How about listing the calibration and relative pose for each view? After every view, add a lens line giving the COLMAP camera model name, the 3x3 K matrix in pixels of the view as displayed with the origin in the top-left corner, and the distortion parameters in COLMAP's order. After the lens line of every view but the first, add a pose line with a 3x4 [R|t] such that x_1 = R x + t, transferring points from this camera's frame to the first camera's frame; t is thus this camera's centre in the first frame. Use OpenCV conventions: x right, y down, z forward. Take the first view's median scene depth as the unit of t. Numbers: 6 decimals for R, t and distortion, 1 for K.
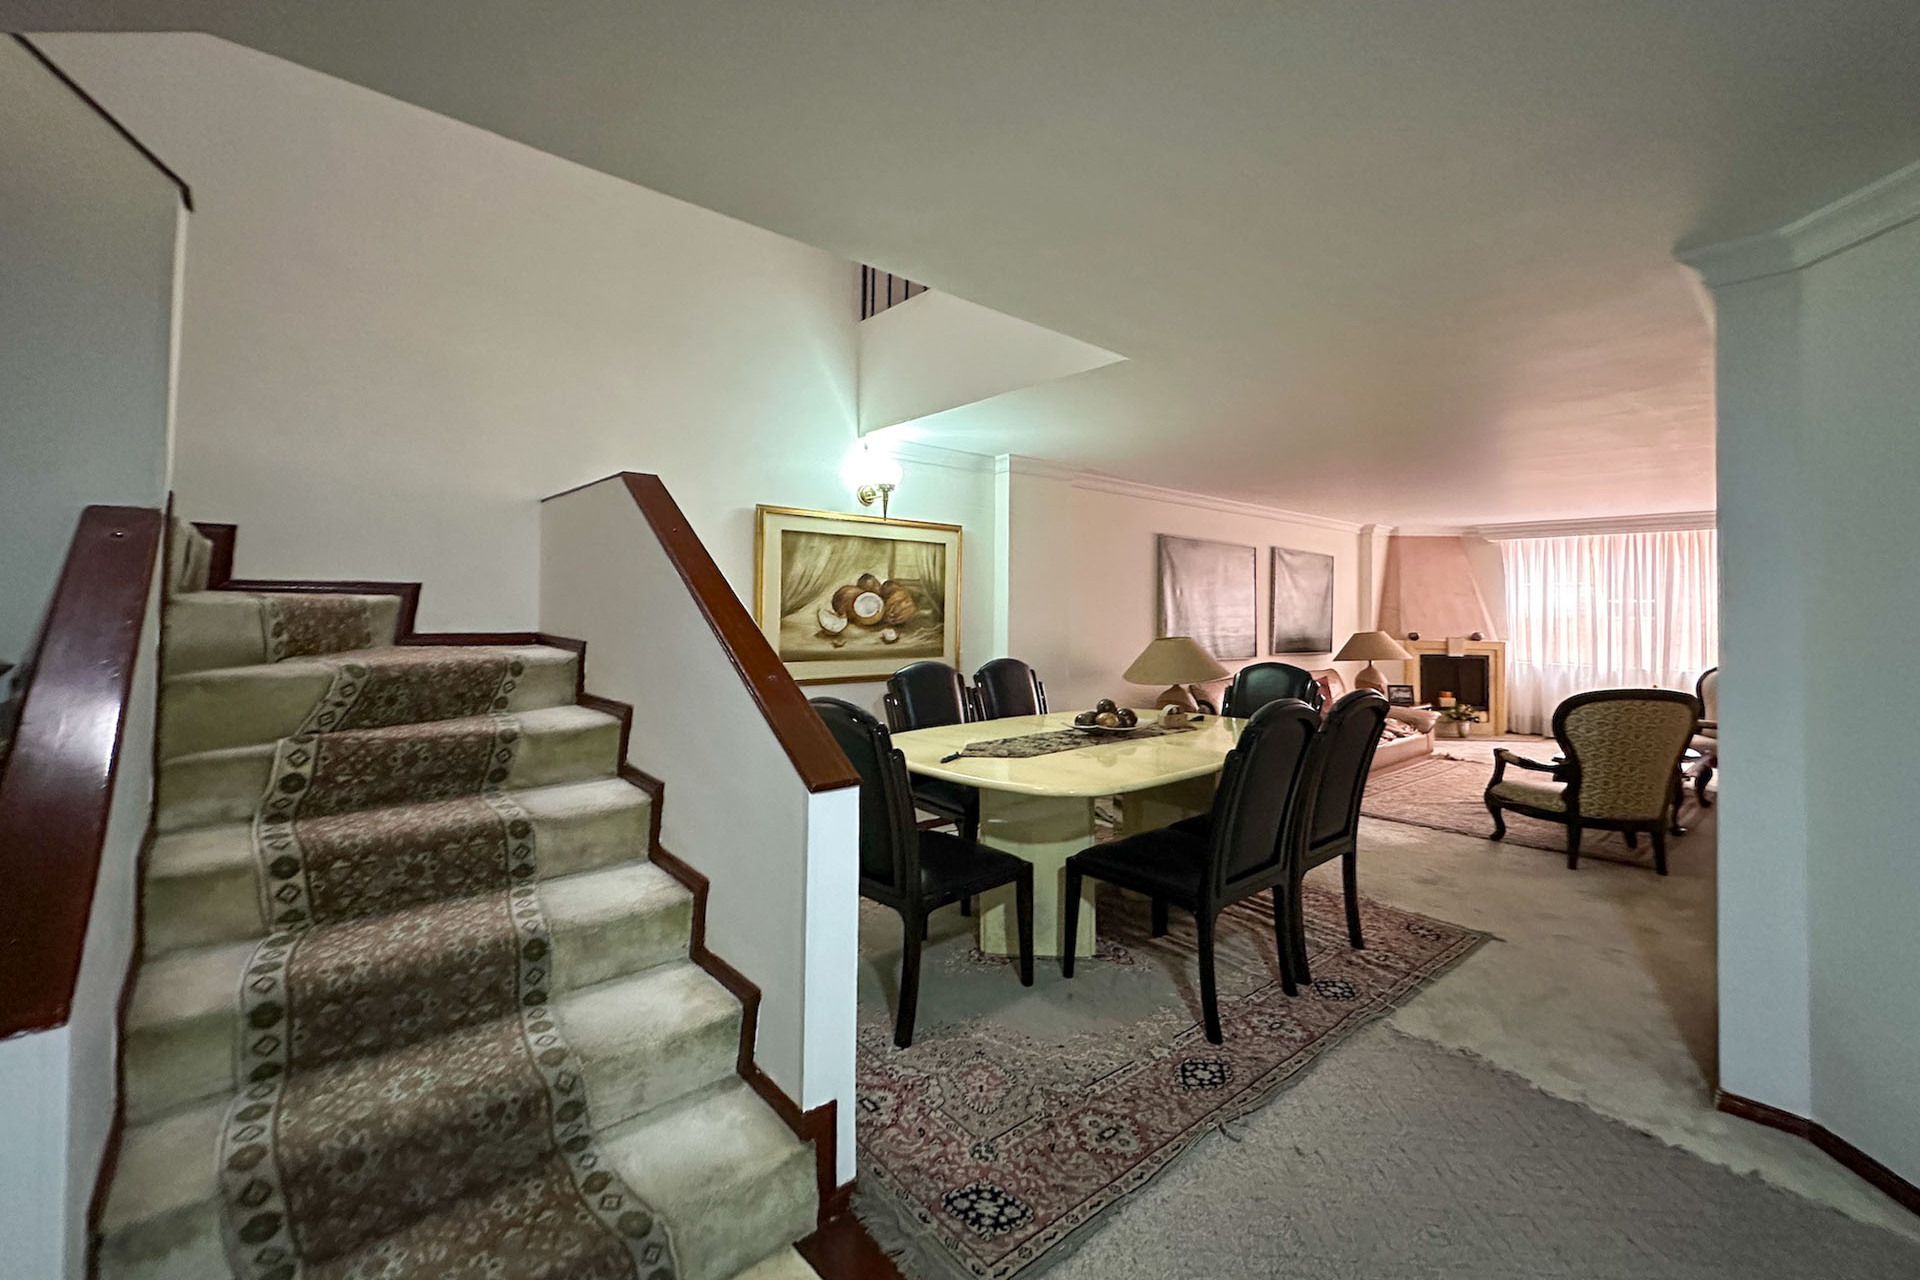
lens RADIAL K [[788.2, 0, 953.6], [0, 788.2, 593.2], [0, 0, 1]] dist [0.000309, -0.000044]
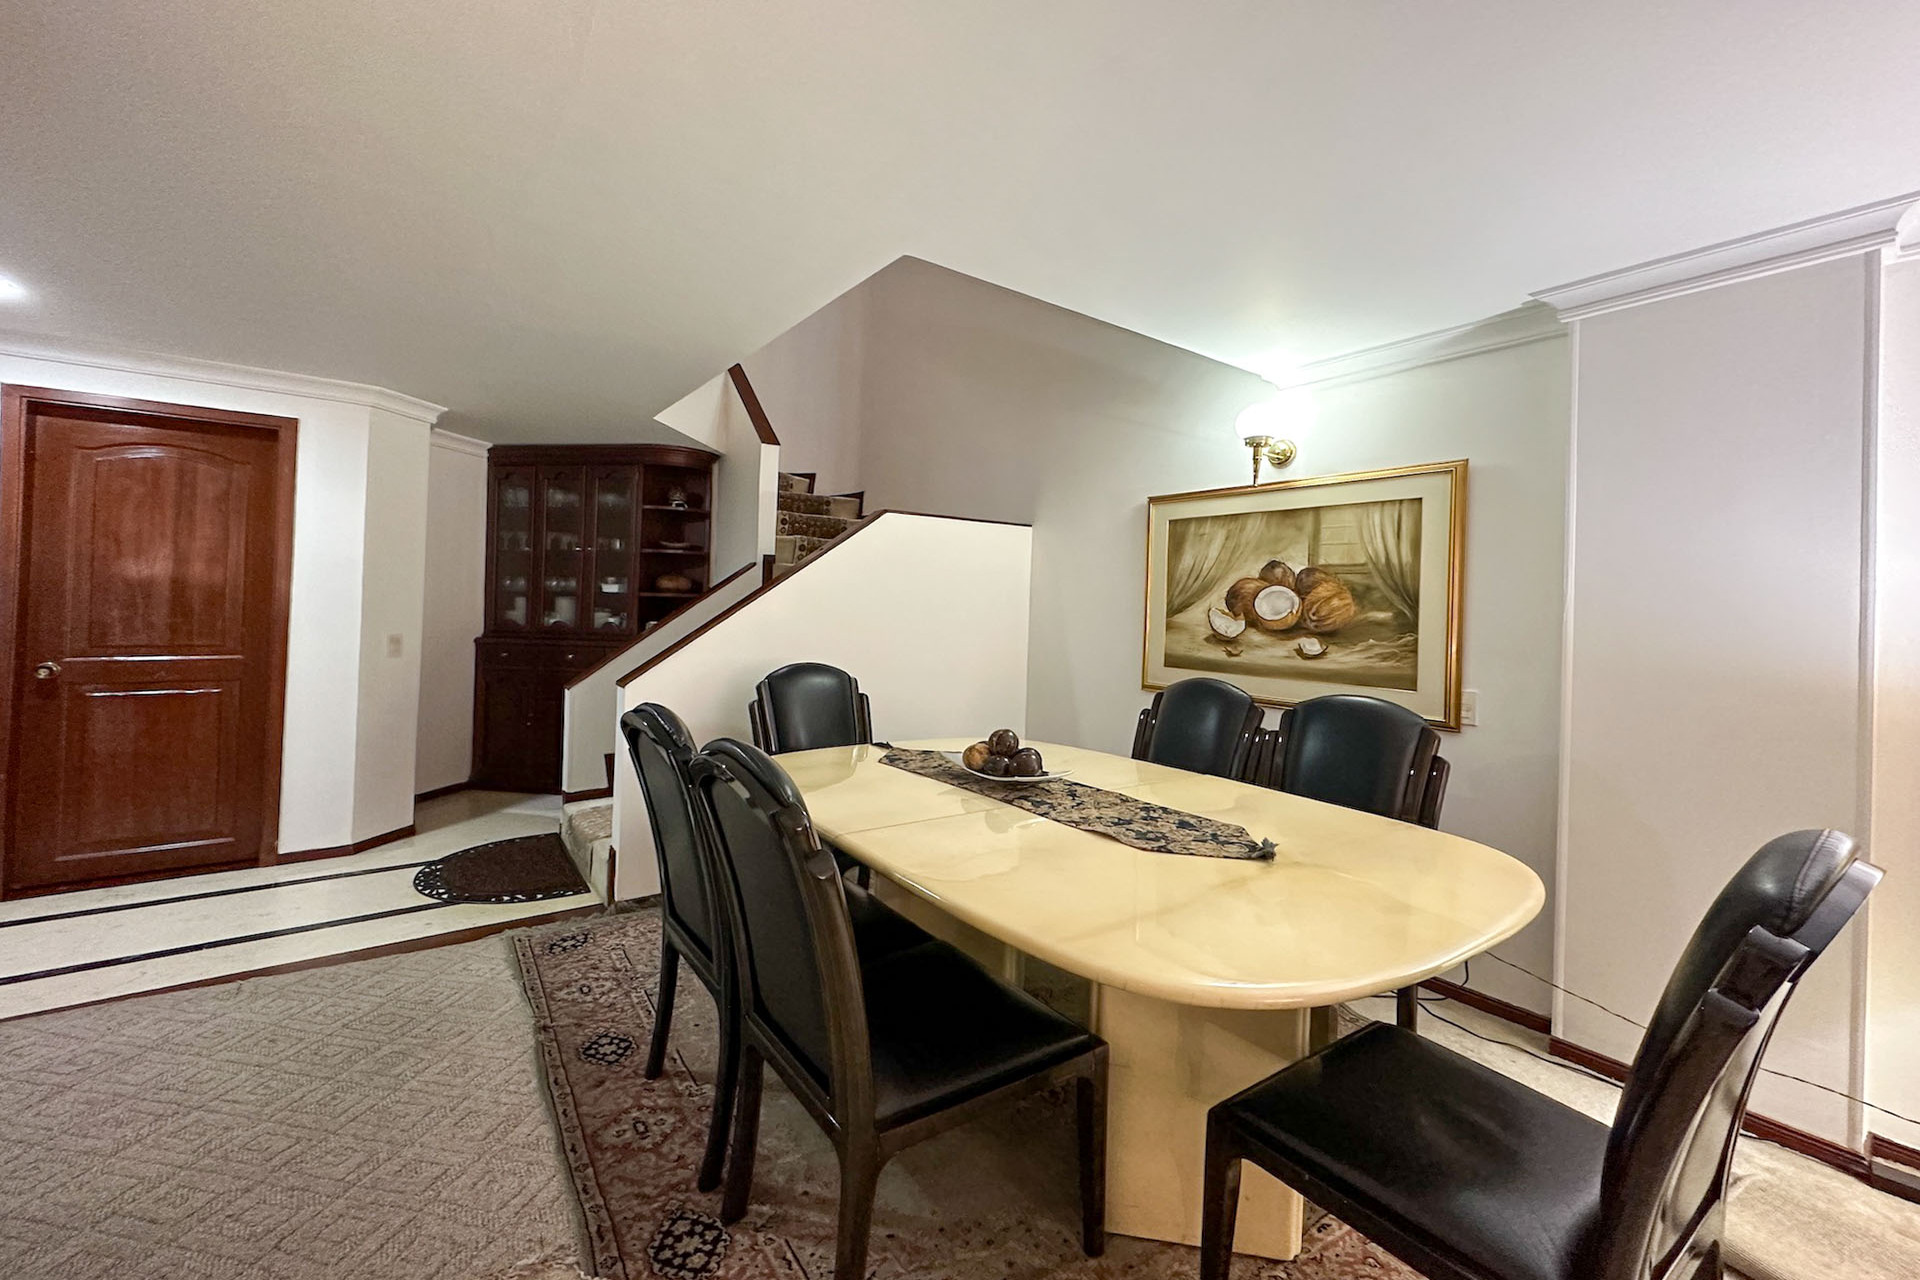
lens RADIAL K [[788.2, 0, 953.6], [0, 788.2, 593.2], [0, 0, 1]] dist [0.000309, -0.000044]
pose [[-0.093321, -0.026905, -0.995273, 0.629368], [-0.006633, 0.999629, -0.026401, 0.026195], [0.995614, 0.004137, -0.093465, 0.746216]]
